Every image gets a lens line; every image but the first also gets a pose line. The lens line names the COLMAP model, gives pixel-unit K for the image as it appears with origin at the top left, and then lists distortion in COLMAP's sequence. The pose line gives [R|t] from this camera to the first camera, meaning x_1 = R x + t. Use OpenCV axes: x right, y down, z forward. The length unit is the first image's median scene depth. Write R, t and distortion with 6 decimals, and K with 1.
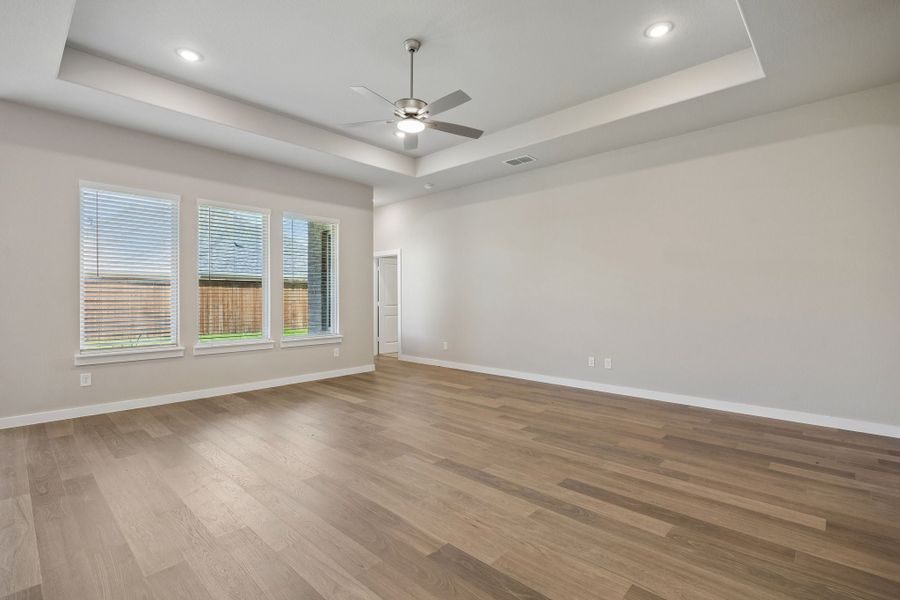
lens RADIAL K [[422.1, 0, 453.6], [0, 422.1, 297.7], [0, 0, 1]] dist [0.000412, -0.000674]
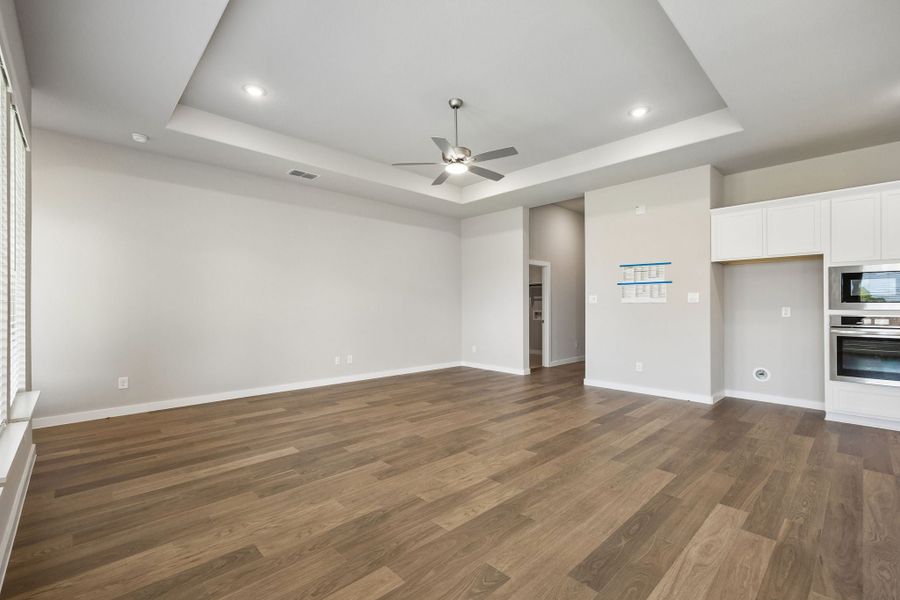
lens RADIAL K [[391.7, 0, 450.2], [0, 391.7, 303.8], [0, 0, 1]] dist [0.003314, -0.001312]
pose [[0.059481, 0.007649, 0.998200, -1.221649], [0.001723, 0.999968, -0.007765, -0.004202], [-0.998228, 0.002182, 0.059465, 0.940653]]
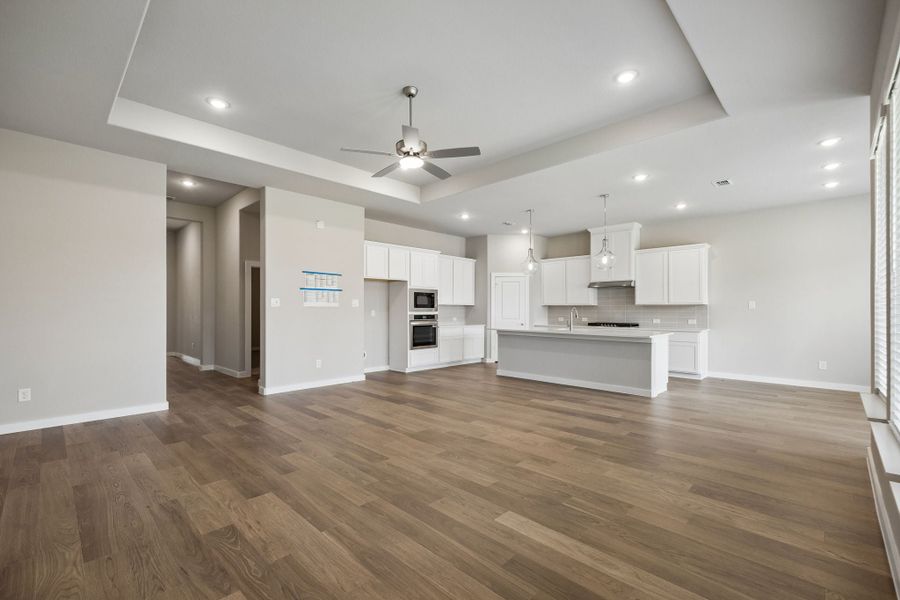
lens RADIAL K [[391.7, 0, 444.2], [0, 391.7, 304.5], [0, 0, 1]] dist [0.003314, -0.001312]
pose [[-0.999328, -0.000204, 0.036666, -0.224208], [-0.000630, 0.999932, -0.011626, -0.008841], [-0.036661, -0.011641, -0.999260, 2.036129]]
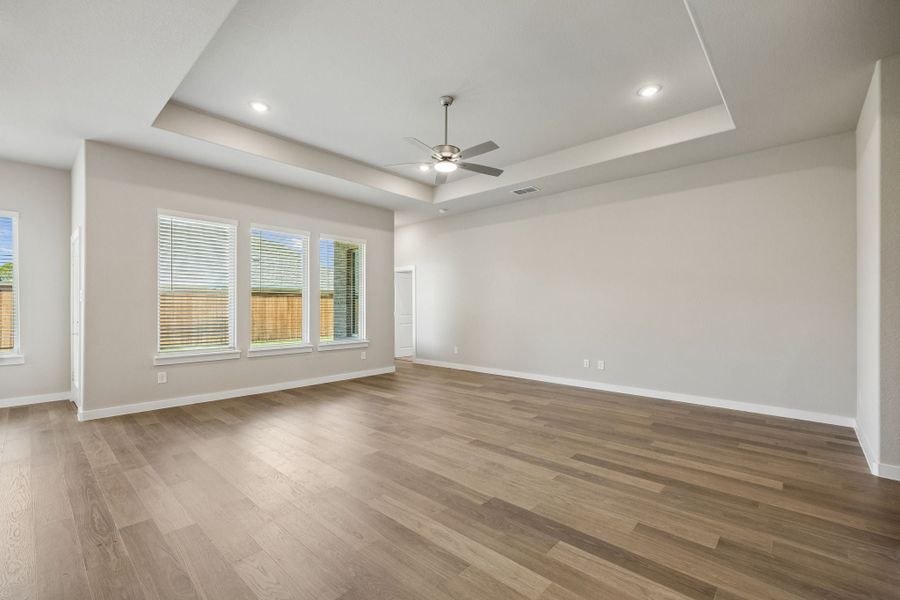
lens RADIAL K [[391.7, 0, 449.2], [0, 391.7, 307.3], [0, 0, 1]] dist [0.003314, -0.001312]
pose [[0.999957, 0.002278, 0.008952, -0.097683], [-0.002267, 0.999997, -0.001214, -0.001996], [-0.008955, 0.001193, 0.999959, -0.125247]]
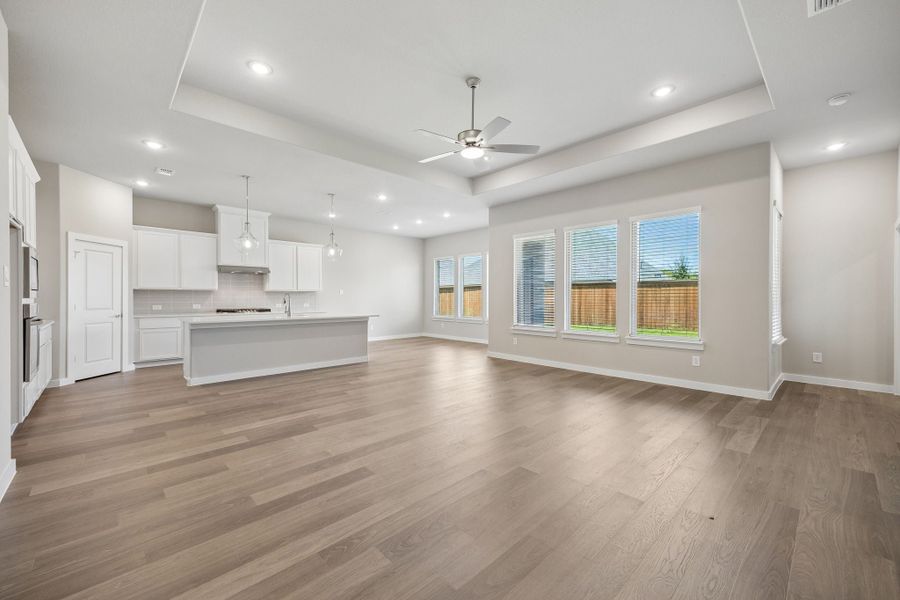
lens RADIAL K [[364.0, 0, 451.4], [0, 364.0, 297.6], [0, 0, 1]] dist [0.002335, 0.001367]
pose [[-0.066198, 0.002659, -0.997803, 0.908265], [-0.003190, 0.999991, 0.002876, -0.000765], [0.997801, 0.003373, -0.066189, 0.994792]]
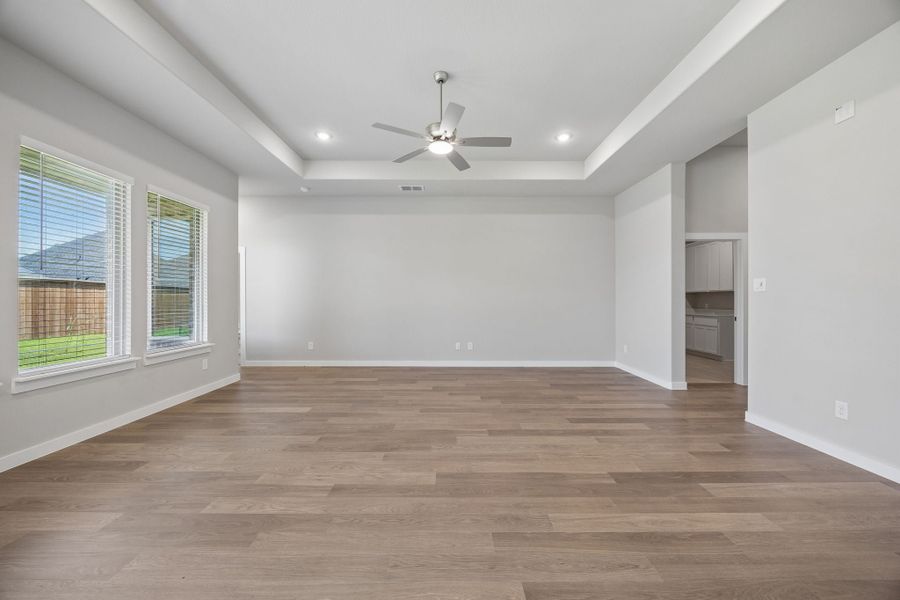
lens RADIAL K [[341.9, 0, 454.0], [0, 341.9, 298.3], [0, 0, 1]] dist [-0.004076, 0.000225]
pose [[0.728530, 0.003589, 0.685004, -0.691489], [0.000115, 0.999986, -0.005362, 0.003986], [-0.685014, 0.003985, 0.728519, 0.306357]]
